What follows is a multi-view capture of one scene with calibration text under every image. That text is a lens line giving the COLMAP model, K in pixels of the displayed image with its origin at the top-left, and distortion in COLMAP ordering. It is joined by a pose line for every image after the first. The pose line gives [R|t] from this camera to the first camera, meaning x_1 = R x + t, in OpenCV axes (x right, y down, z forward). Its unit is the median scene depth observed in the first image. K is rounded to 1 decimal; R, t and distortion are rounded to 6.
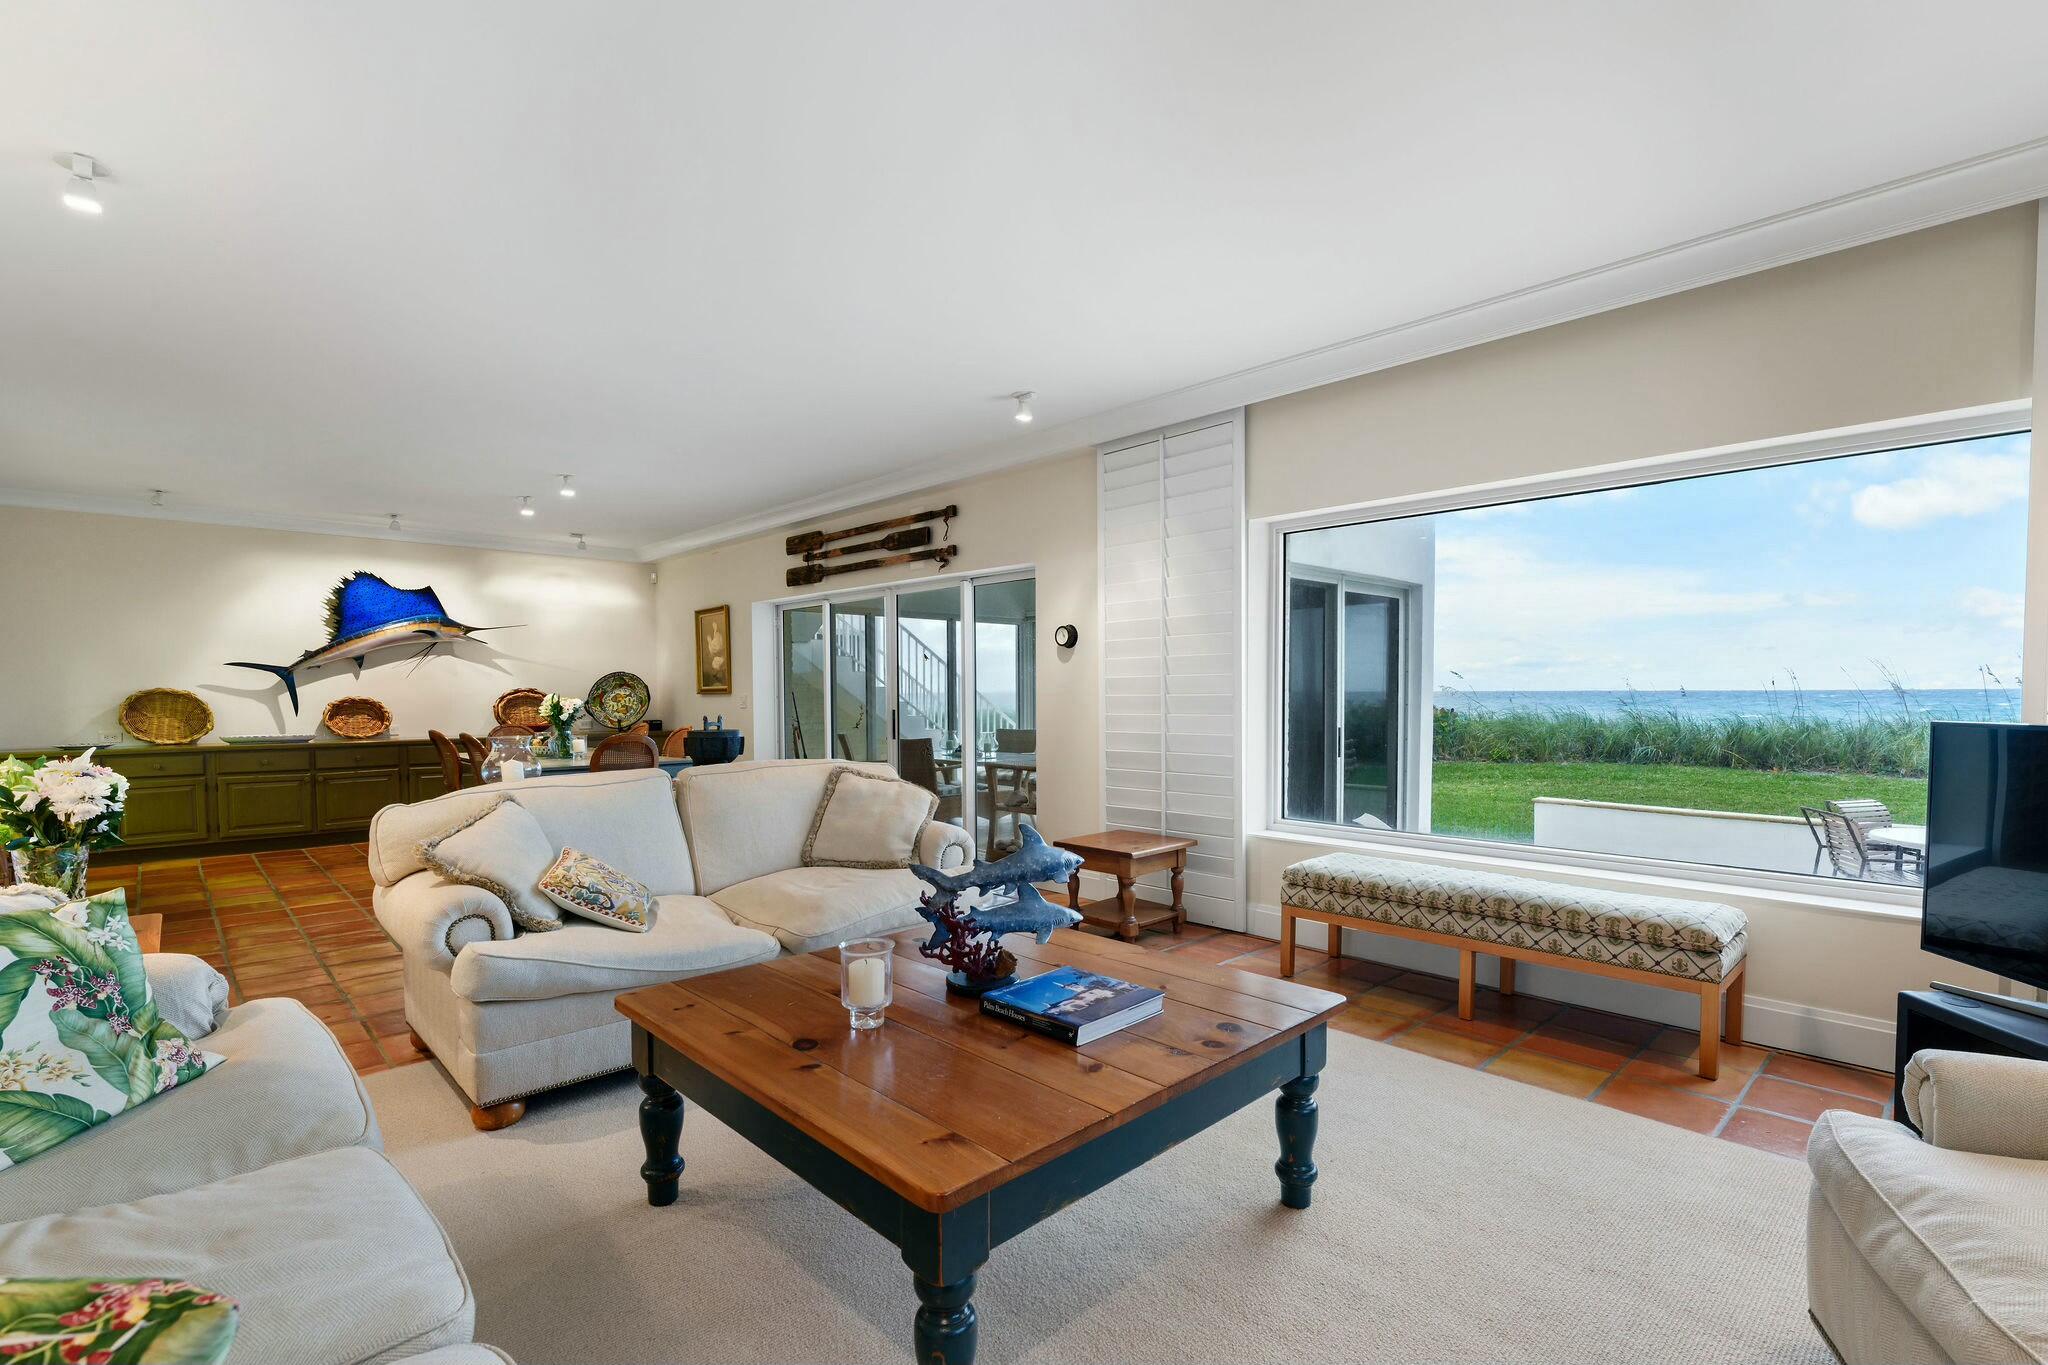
lens RADIAL K [[923.9, 0, 1024.0], [0, 923.9, 691.5], [0, 0, 1]] dist [0.000939, -0.000195]
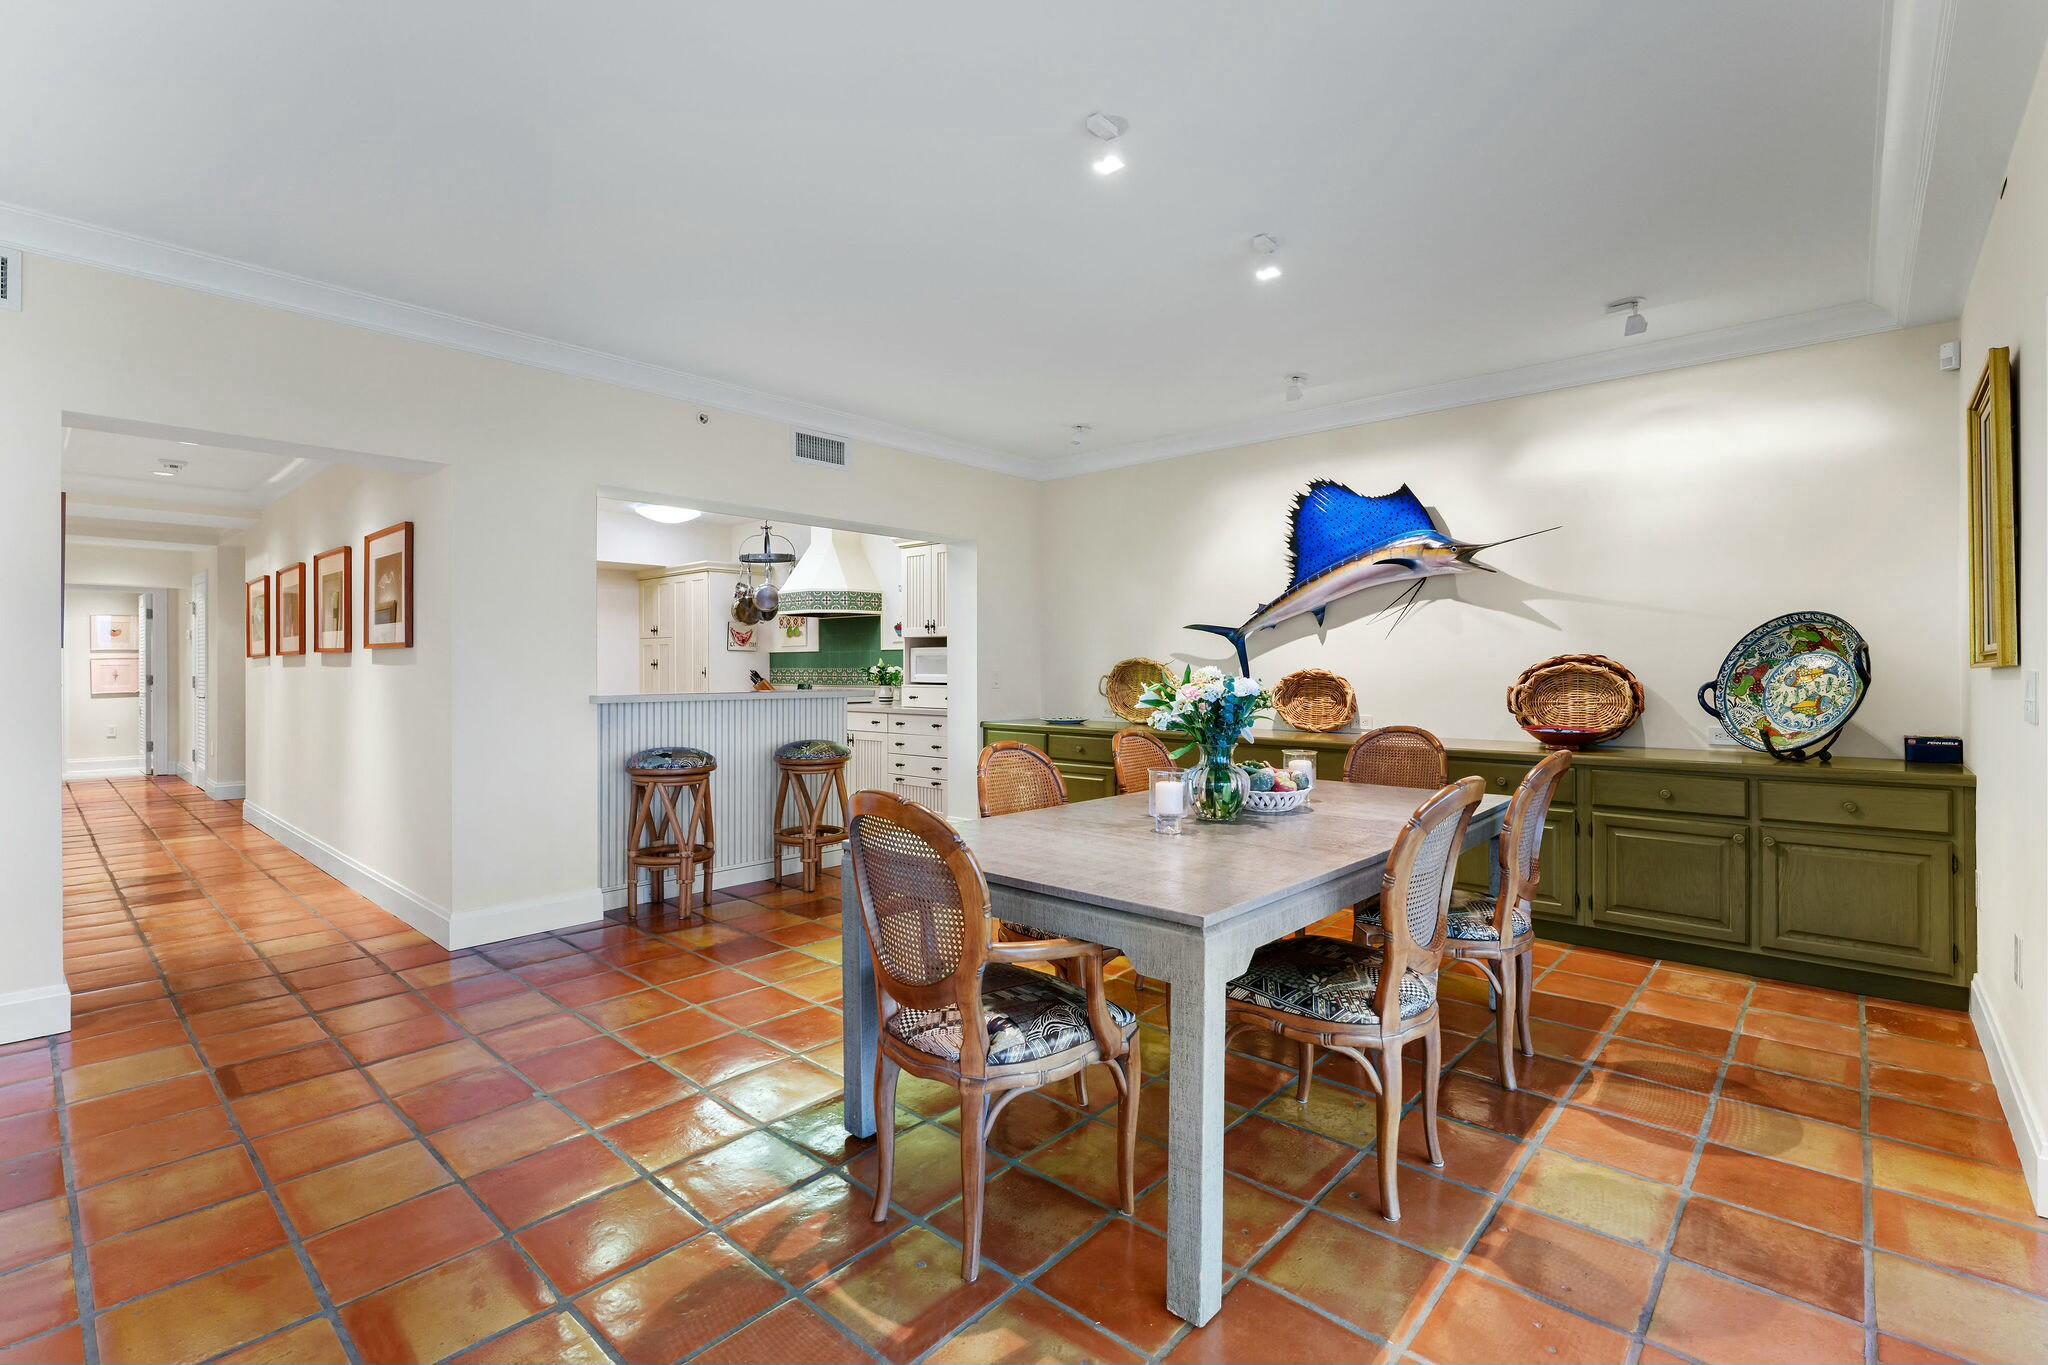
lens RADIAL K [[923.9, 0, 1027.6], [0, 923.9, 669.6], [0, 0, 1]] dist [0.000939, -0.000195]
pose [[0.085026, 0.005525, -0.996363, -0.073015], [-0.001598, 0.999984, 0.005408, 0.002716], [0.996377, 0.001132, 0.085033, 0.726280]]
